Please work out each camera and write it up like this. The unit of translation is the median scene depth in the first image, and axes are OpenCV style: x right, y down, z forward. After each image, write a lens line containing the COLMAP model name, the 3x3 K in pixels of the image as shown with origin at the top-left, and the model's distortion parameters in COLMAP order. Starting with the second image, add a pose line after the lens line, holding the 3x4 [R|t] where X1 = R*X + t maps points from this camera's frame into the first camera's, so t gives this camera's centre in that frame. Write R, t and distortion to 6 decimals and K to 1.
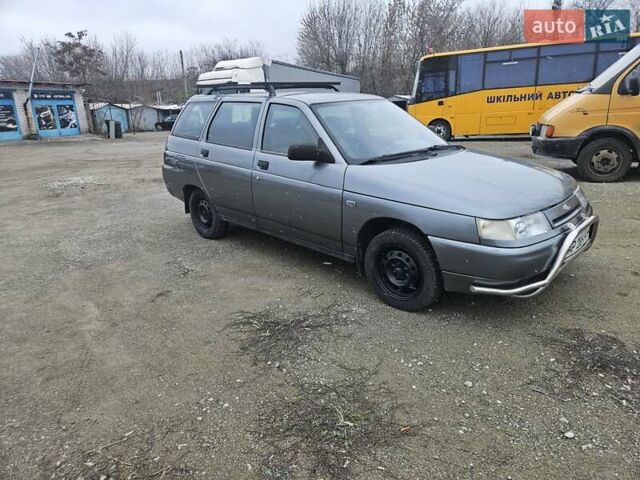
lens RADIAL K [[444.7, 0, 306.4], [0, 444.7, 239.8], [0, 0, 1]] dist [0.074010, -0.079085]
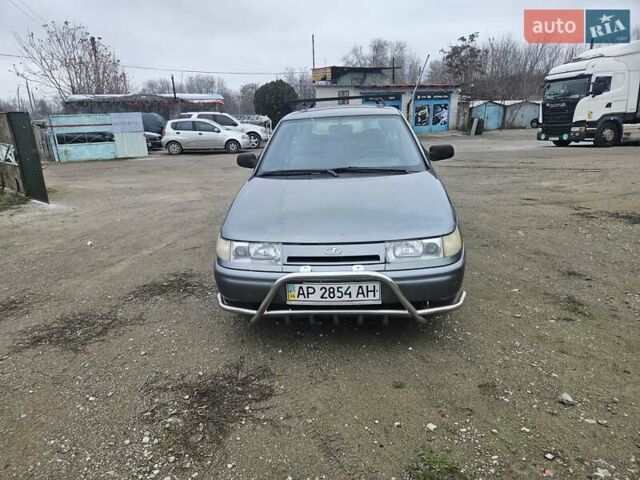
lens RADIAL K [[444.7, 0, 306.4], [0, 444.7, 239.8], [0, 0, 1]] dist [0.074010, -0.079085]
pose [[0.602005, 0.221455, -0.767169, 0.198610], [-0.210666, 0.970780, 0.114919, -0.029119], [0.770201, 0.092434, 0.631067, 0.069419]]
